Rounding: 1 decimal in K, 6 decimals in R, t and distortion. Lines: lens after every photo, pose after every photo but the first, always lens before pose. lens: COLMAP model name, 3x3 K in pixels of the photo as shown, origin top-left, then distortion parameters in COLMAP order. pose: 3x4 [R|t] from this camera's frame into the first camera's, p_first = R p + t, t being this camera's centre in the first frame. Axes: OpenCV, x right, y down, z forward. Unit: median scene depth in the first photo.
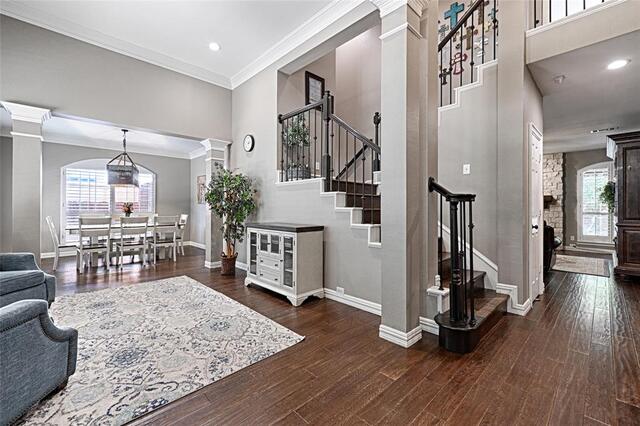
lens RADIAL K [[265.6, 0, 321.6], [0, 265.6, 208.9], [0, 0, 1]] dist [0.015226, 0.000236]
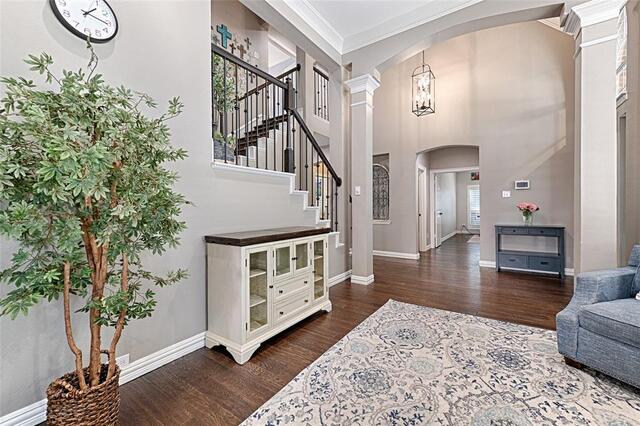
lens RADIAL K [[265.6, 0, 321.6], [0, 265.6, 208.9], [0, 0, 1]] dist [0.015226, 0.000236]
pose [[-0.183812, -0.007722, 0.982931, -1.332404], [0.013180, 0.999860, 0.010320, -0.005135], [-0.982873, 0.014852, -0.183684, 1.576896]]
